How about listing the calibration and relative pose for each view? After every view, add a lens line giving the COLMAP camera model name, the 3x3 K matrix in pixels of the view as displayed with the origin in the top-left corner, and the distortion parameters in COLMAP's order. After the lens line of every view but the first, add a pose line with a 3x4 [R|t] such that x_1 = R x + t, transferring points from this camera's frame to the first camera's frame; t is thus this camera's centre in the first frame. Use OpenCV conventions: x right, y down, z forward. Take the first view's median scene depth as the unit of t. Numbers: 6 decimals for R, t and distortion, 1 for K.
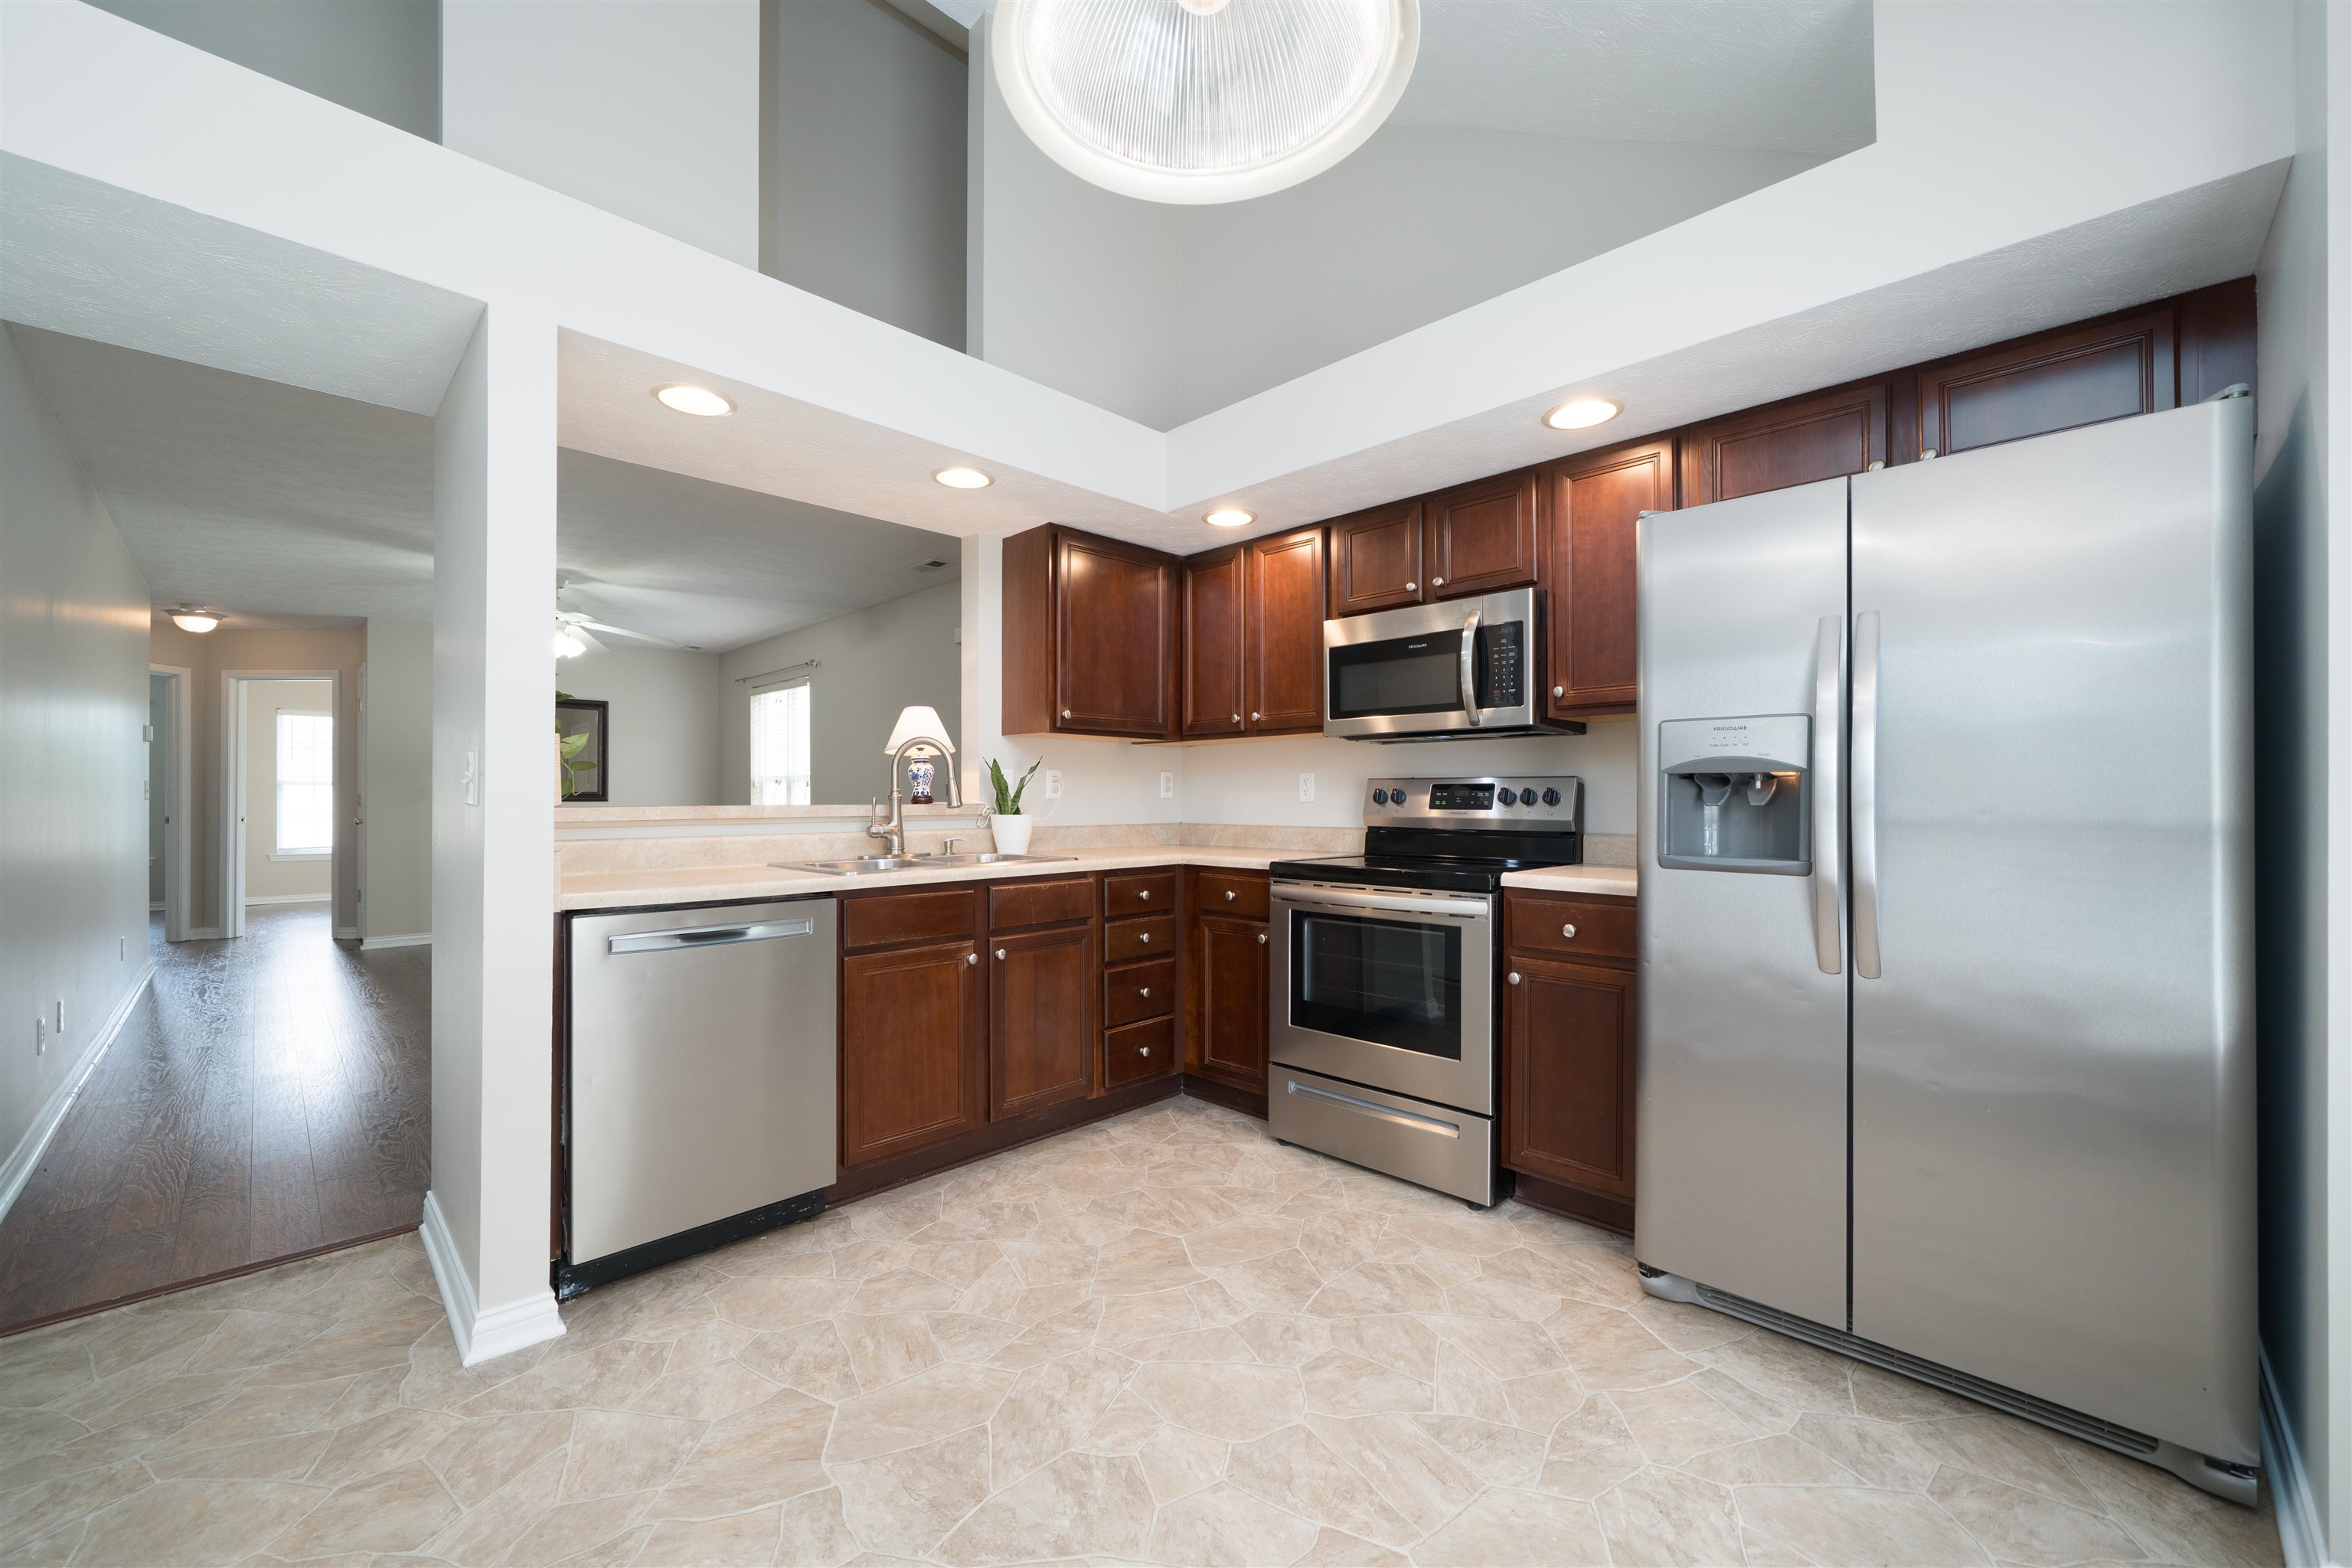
lens RADIAL K [[963.2, 0, 1083.3], [0, 963.2, 797.3], [0, 0, 1]] dist [-0.001294, -0.000147]
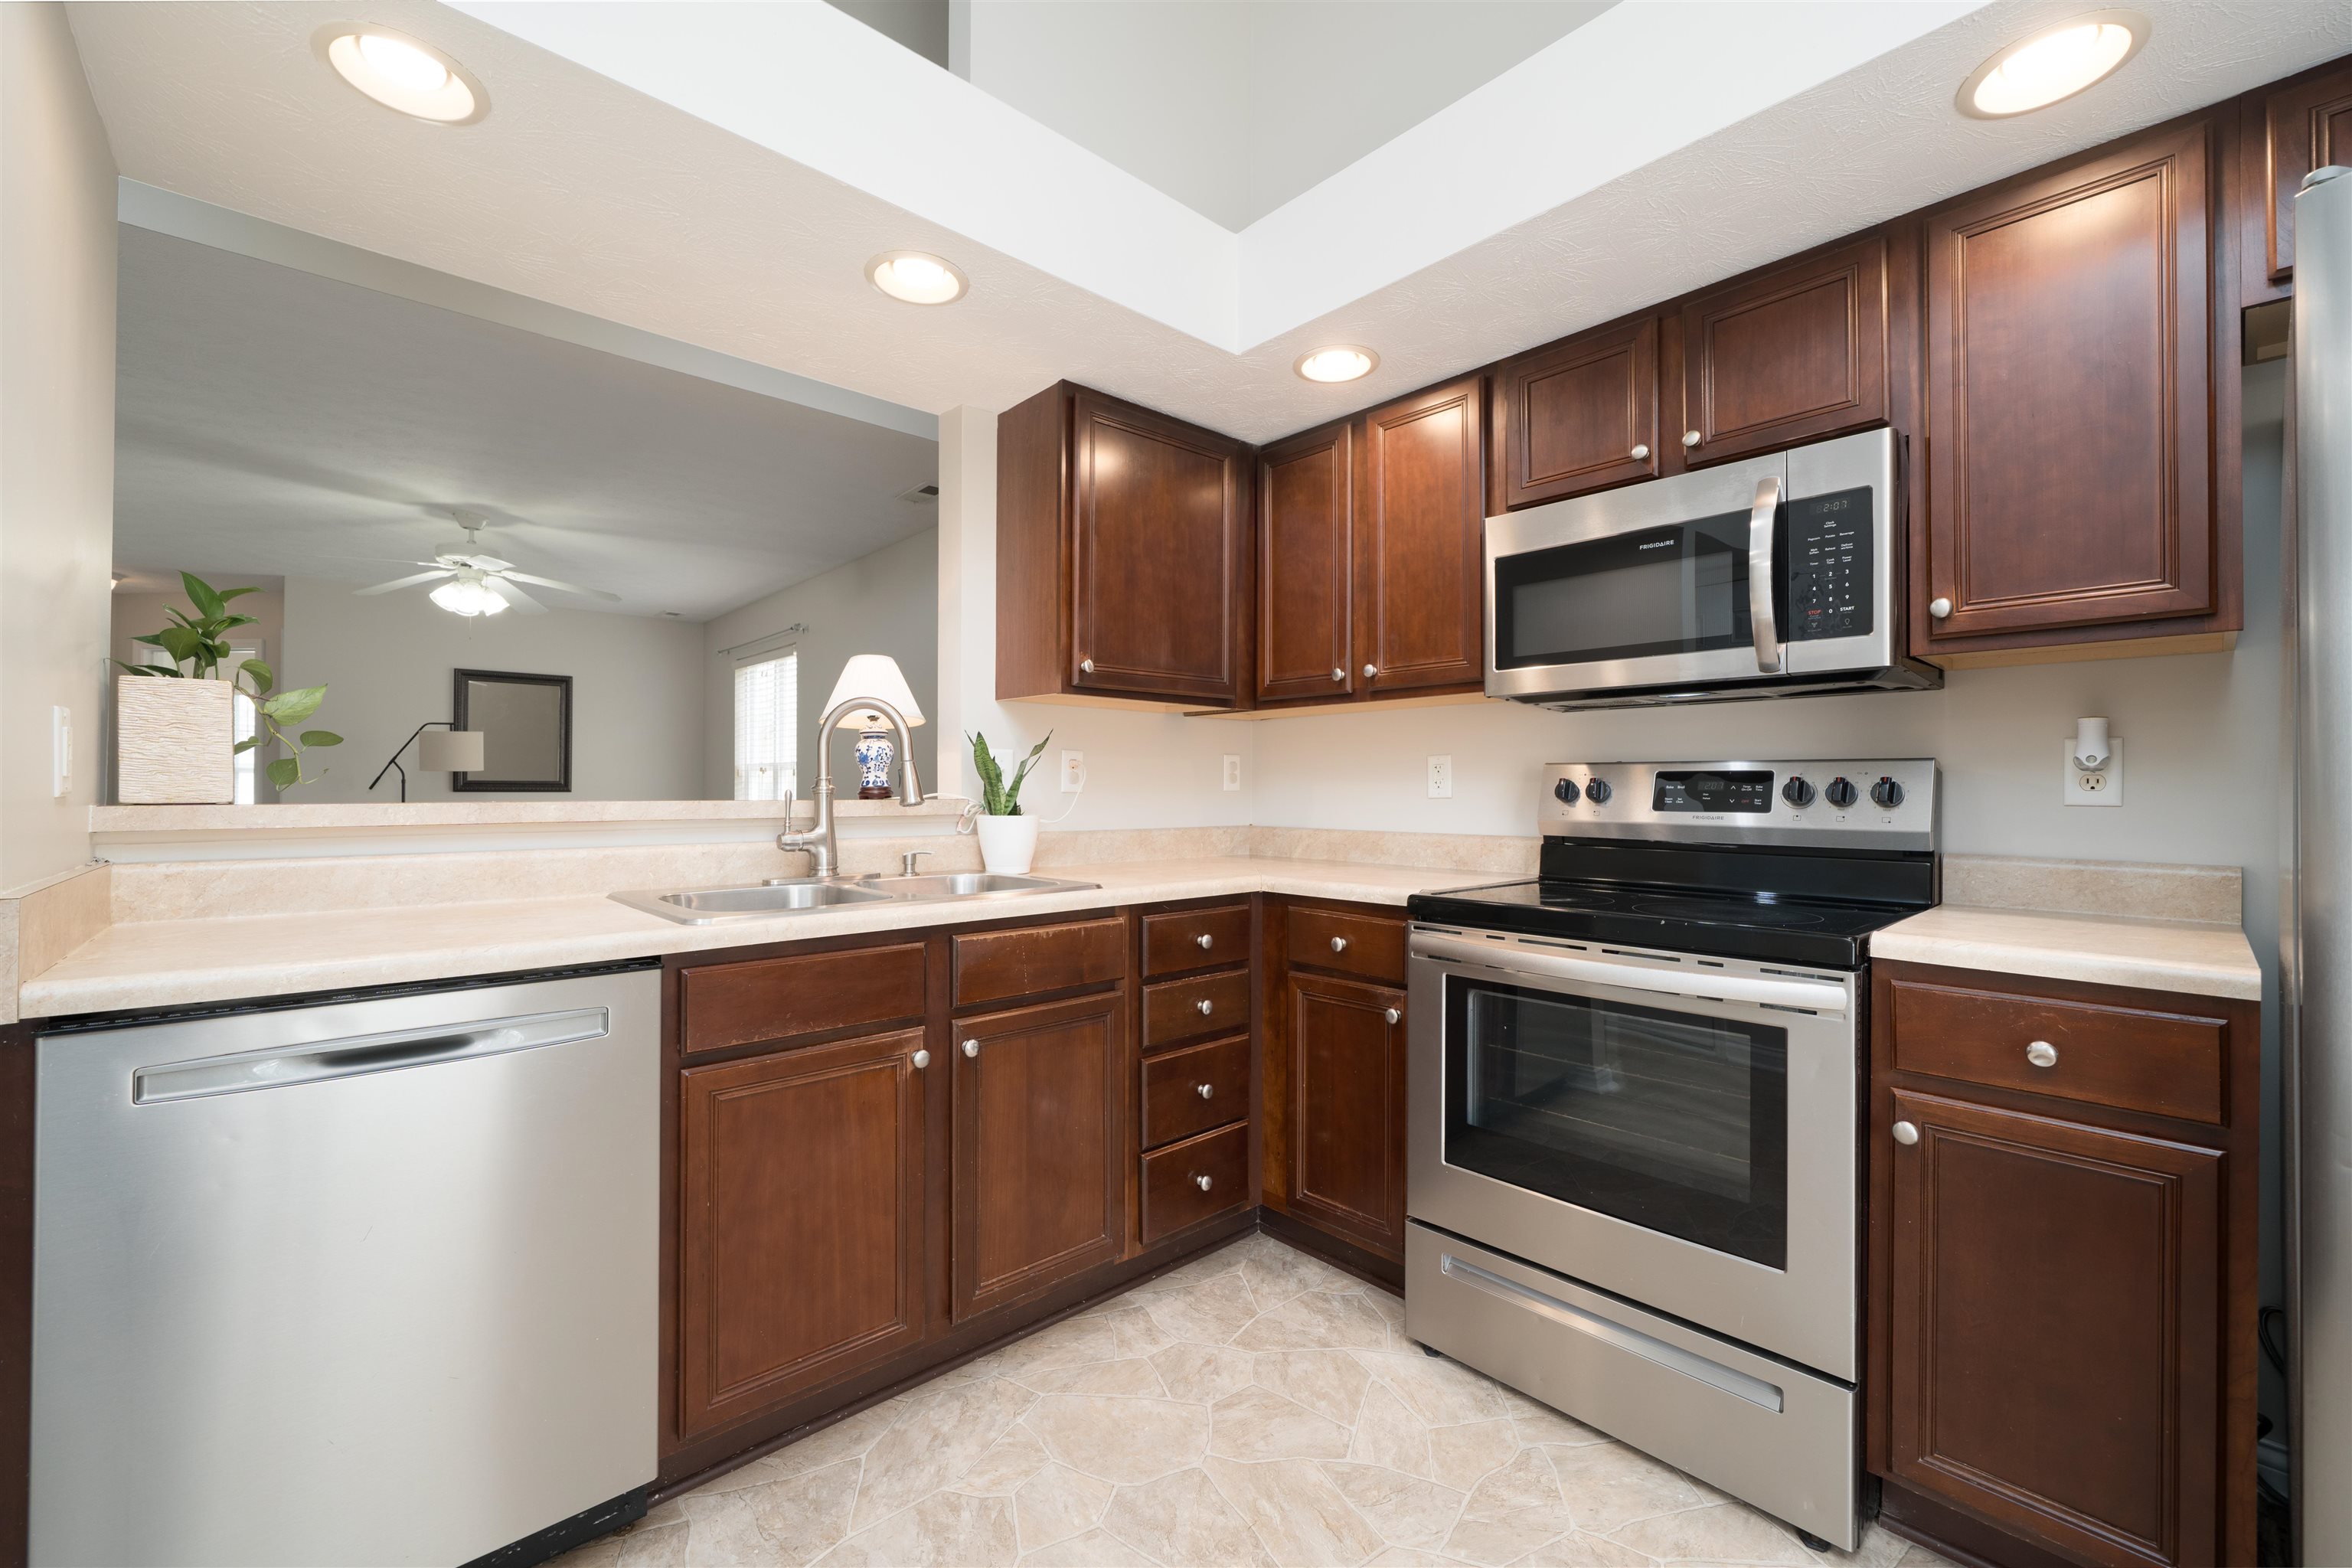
lens RADIAL K [[963.2, 0, 1103.1], [0, 963.2, 784.8], [0, 0, 1]] dist [-0.001294, -0.000147]
pose [[0.999602, 0.003760, -0.027949, 0.013526], [-0.003905, 0.999979, -0.005136, -0.000409], [0.027929, 0.005243, 0.999596, 0.368272]]
